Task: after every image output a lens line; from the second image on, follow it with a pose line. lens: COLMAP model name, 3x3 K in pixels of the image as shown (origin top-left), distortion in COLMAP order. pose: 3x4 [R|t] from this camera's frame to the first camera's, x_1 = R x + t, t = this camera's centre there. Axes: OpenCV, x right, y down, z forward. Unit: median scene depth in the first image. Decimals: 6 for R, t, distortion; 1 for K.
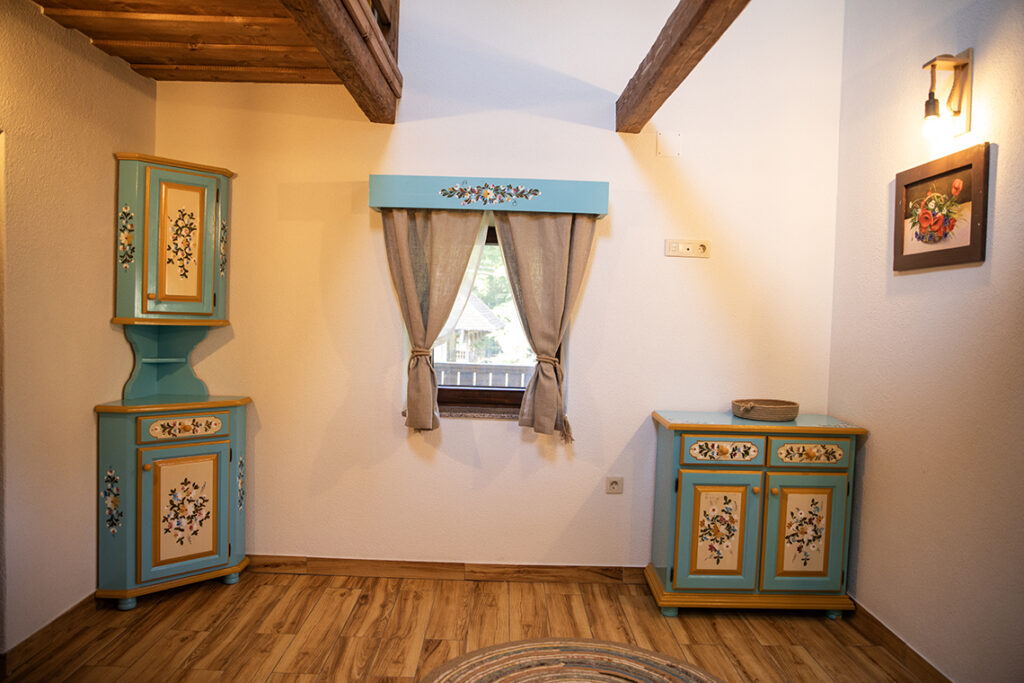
lens RADIAL K [[701.7, 0, 517.4], [0, 701.7, 338.0], [0, 0, 1]] dist [-0.024357, 0.002943]
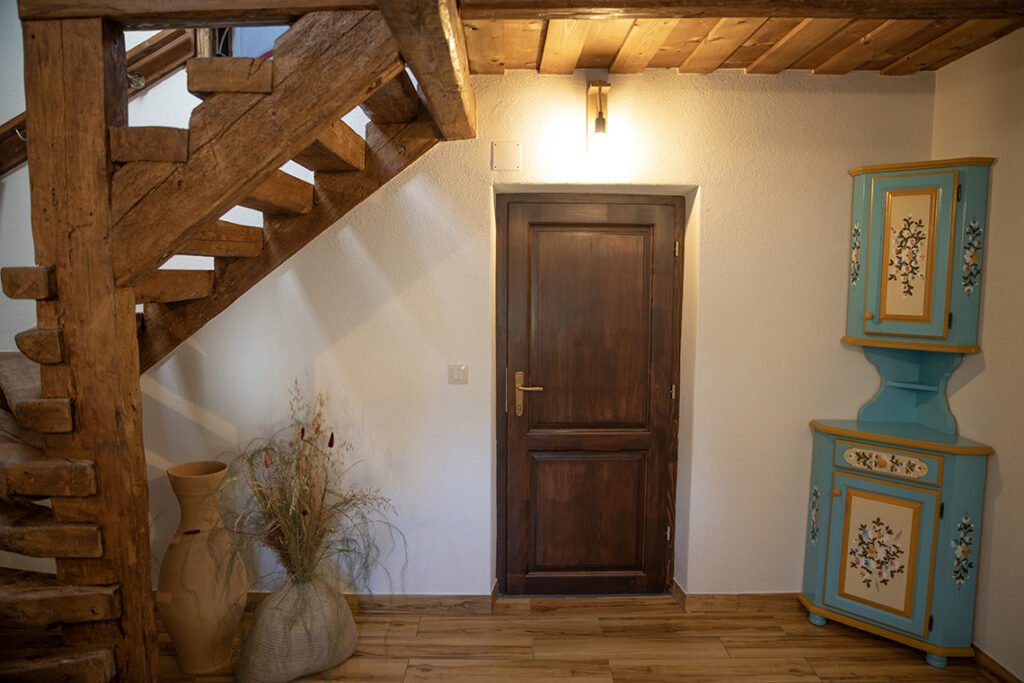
lens RADIAL K [[701.7, 0, 513.5], [0, 701.7, 342.8], [0, 0, 1]] dist [-0.024357, 0.002943]
pose [[-0.001388, 0.059588, -0.998222, 0.407634], [-0.047315, 0.997101, 0.059587, -0.055708], [0.998879, 0.047313, 0.001436, 0.509475]]
